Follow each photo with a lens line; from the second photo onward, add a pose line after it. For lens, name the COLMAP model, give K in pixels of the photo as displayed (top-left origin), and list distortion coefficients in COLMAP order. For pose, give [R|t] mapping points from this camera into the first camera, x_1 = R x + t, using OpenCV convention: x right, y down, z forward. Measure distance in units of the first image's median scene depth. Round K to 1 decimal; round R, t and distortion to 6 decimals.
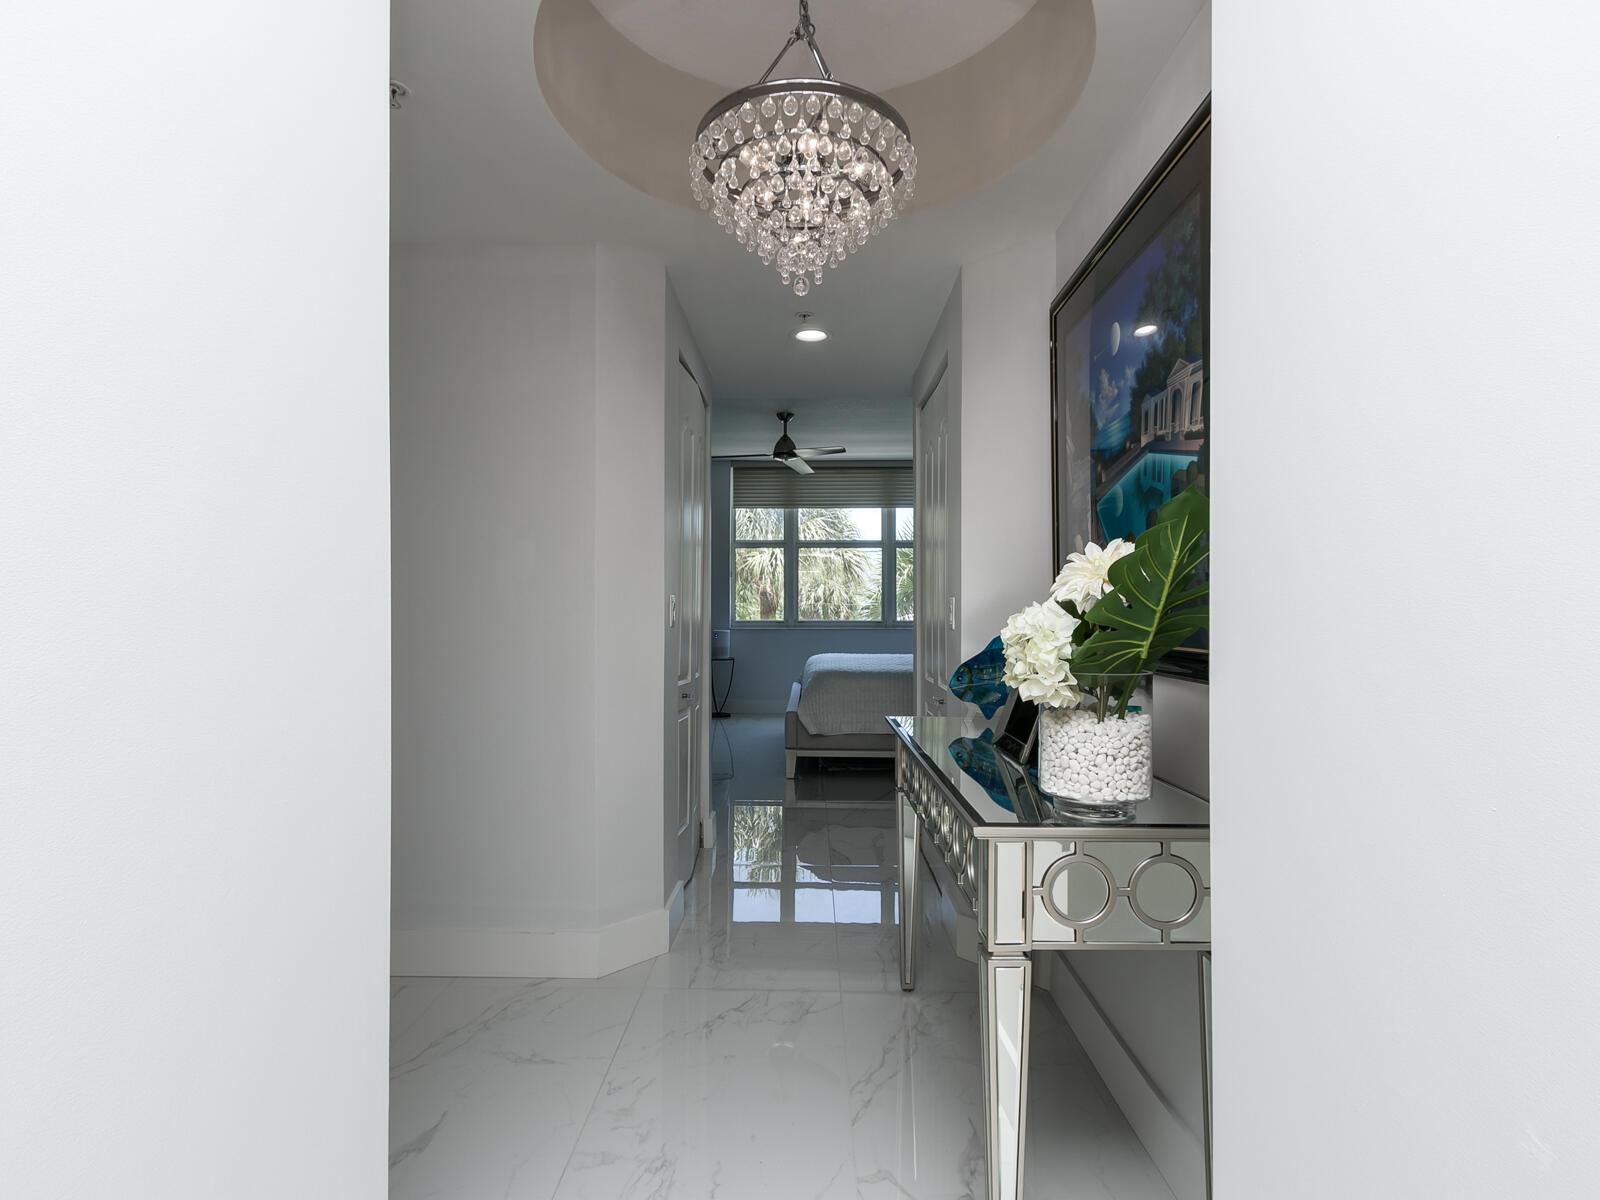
lens RADIAL K [[820.6, 0, 800.2], [0, 820.6, 603.9], [0, 0, 1]] dist [0.000343, 0.000840]
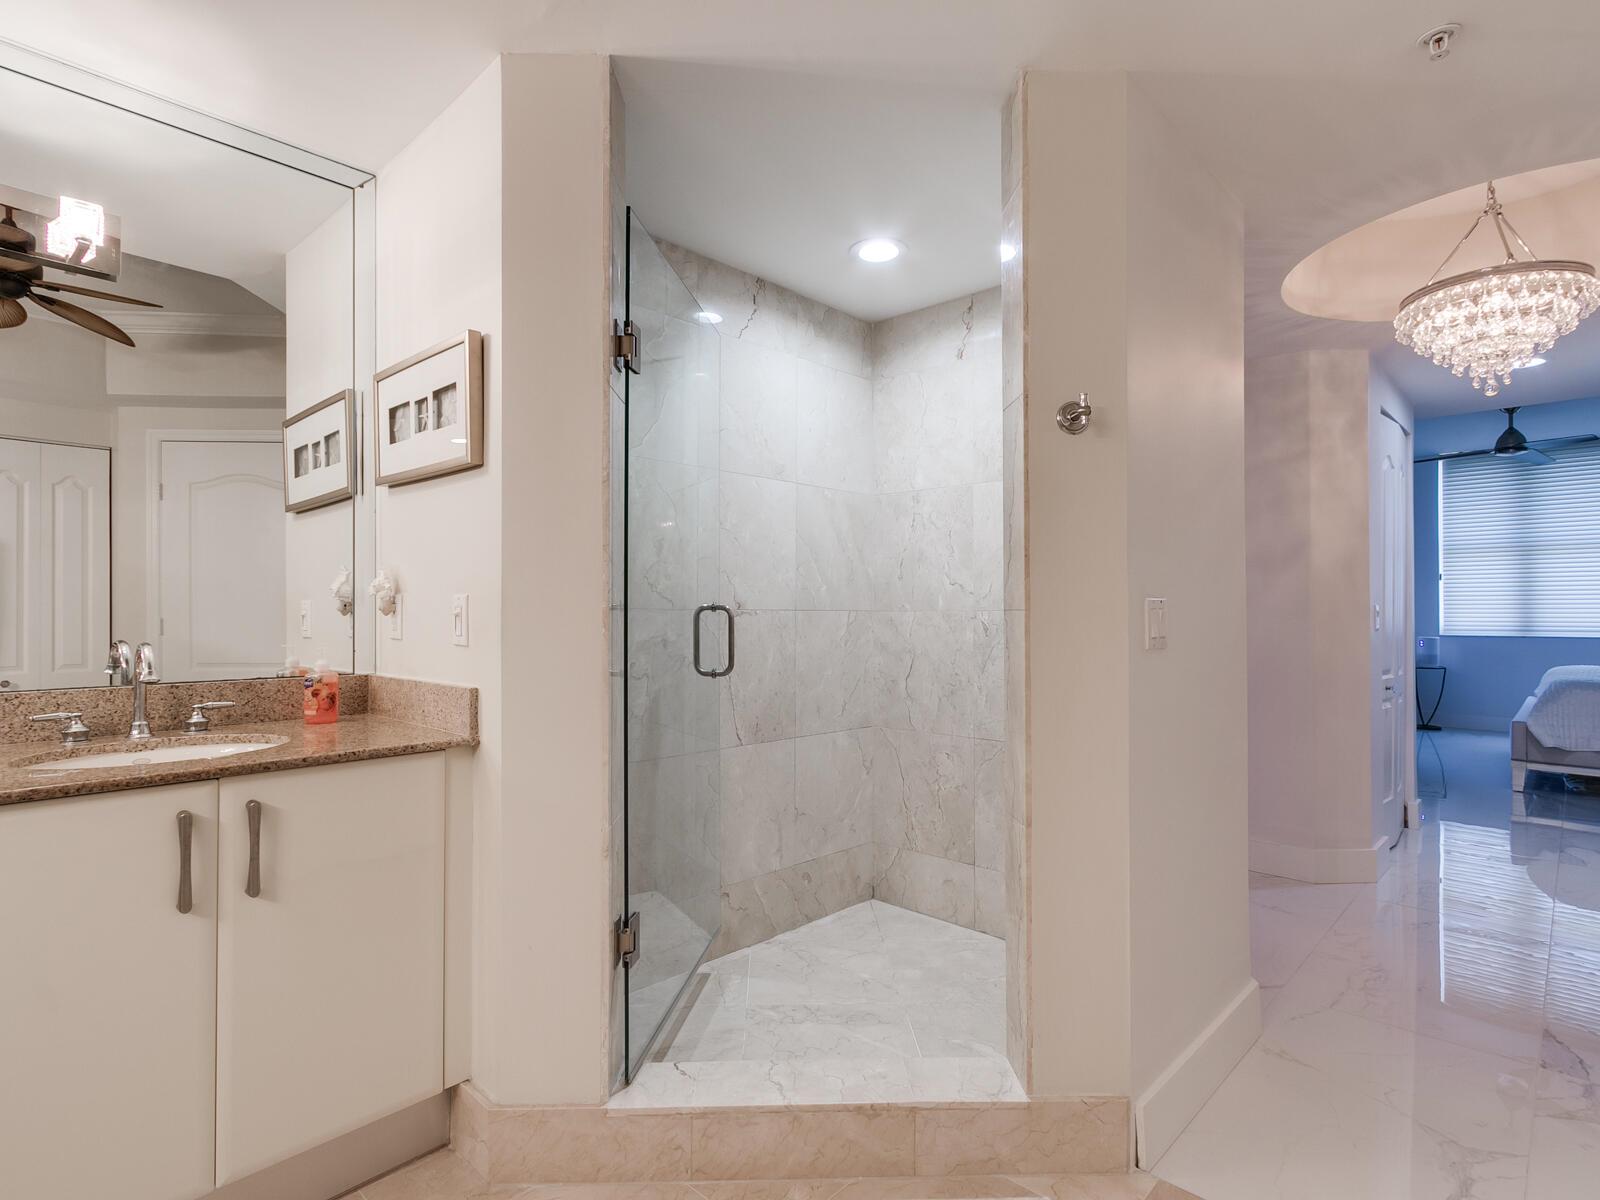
lens RADIAL K [[820.6, 0, 811.3], [0, 820.6, 613.8], [0, 0, 1]] dist [0.000343, 0.000840]
pose [[0.737119, -0.007695, -0.675719, 0.028525], [0.010866, 0.999941, 0.000466, -0.004370], [0.675676, -0.007686, 0.737159, -0.261597]]
